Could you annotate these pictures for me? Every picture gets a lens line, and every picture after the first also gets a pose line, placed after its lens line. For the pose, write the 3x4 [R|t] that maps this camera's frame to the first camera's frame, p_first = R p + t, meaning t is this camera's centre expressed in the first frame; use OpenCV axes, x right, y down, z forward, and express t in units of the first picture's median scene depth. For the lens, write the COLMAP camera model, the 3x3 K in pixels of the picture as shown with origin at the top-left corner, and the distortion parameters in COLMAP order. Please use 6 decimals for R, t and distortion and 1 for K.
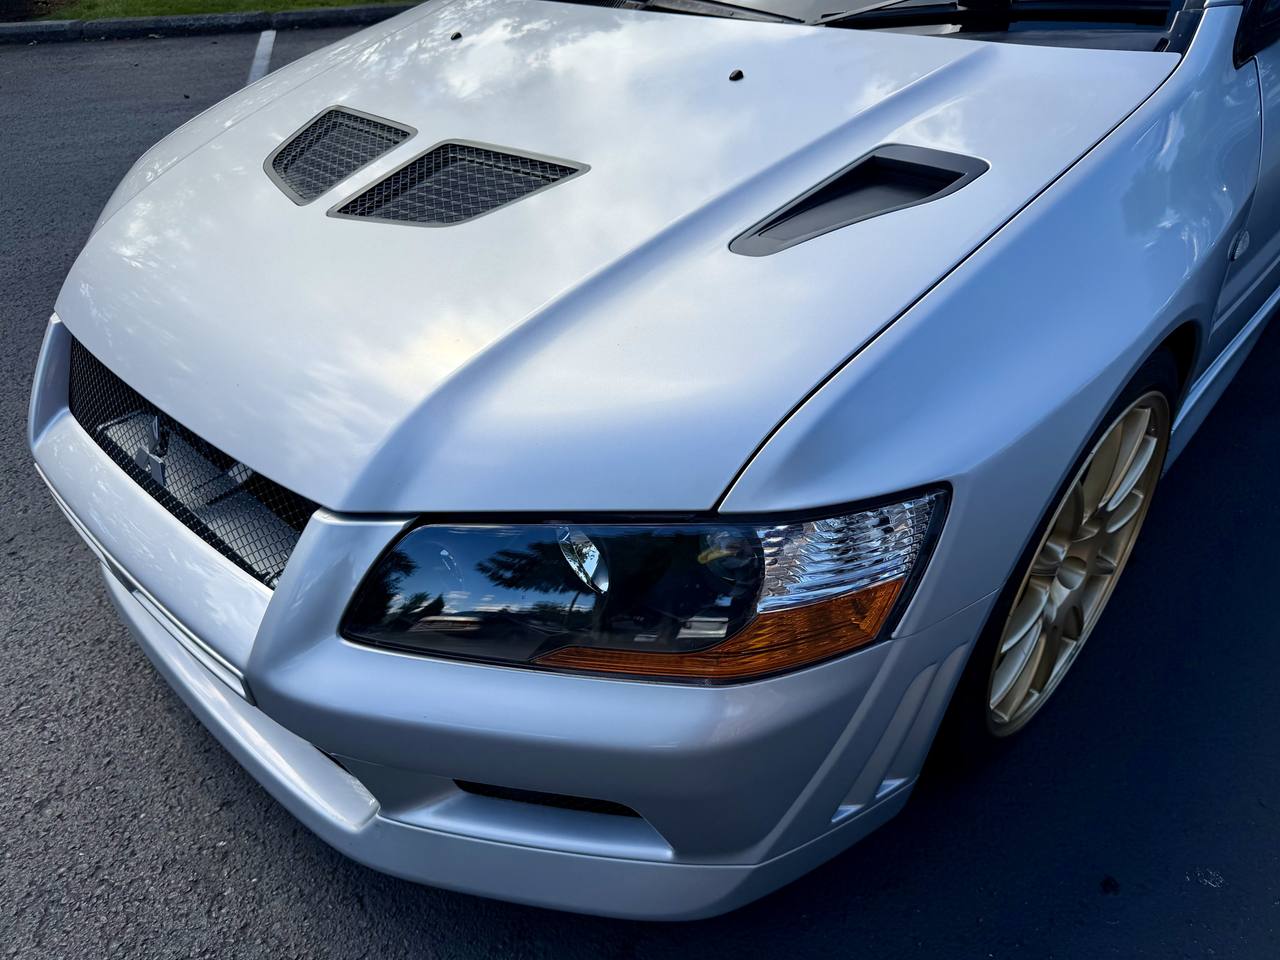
lens RADIAL K [[897.8, 0, 640.0], [0, 897.8, 480.0], [0, 0, 1]] dist [0.056866, -0.064760]
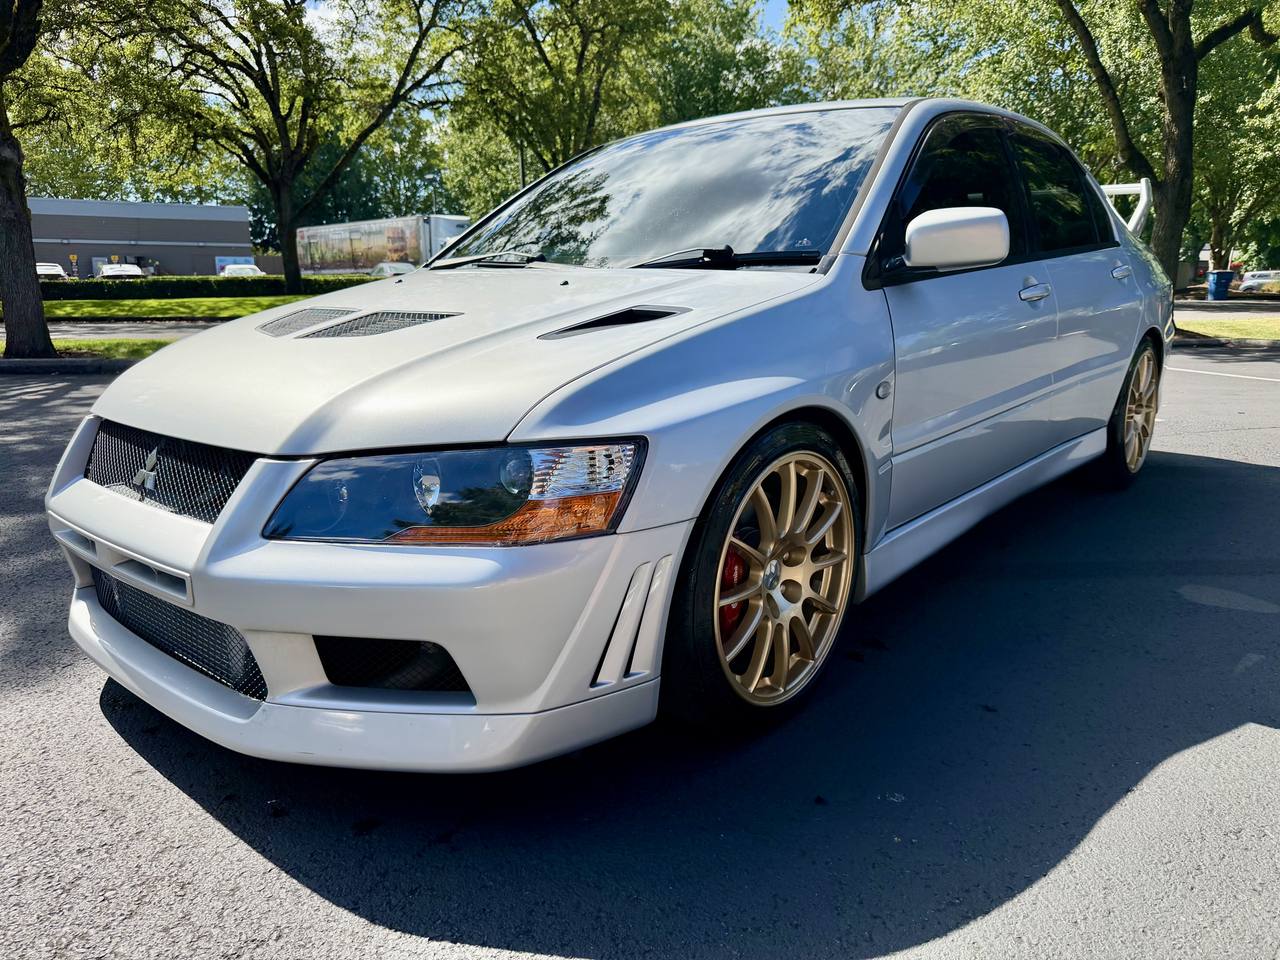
lens RADIAL K [[905.3, 0, 640.0], [0, 905.3, 480.0], [0, 0, 1]] dist [-0.000247, -0.006248]
pose [[0.998373, 0.026713, 0.050372, 0.177911], [-0.004836, 0.919947, -0.392012, 0.537181], [-0.056812, 0.391131, 0.918580, -0.372612]]
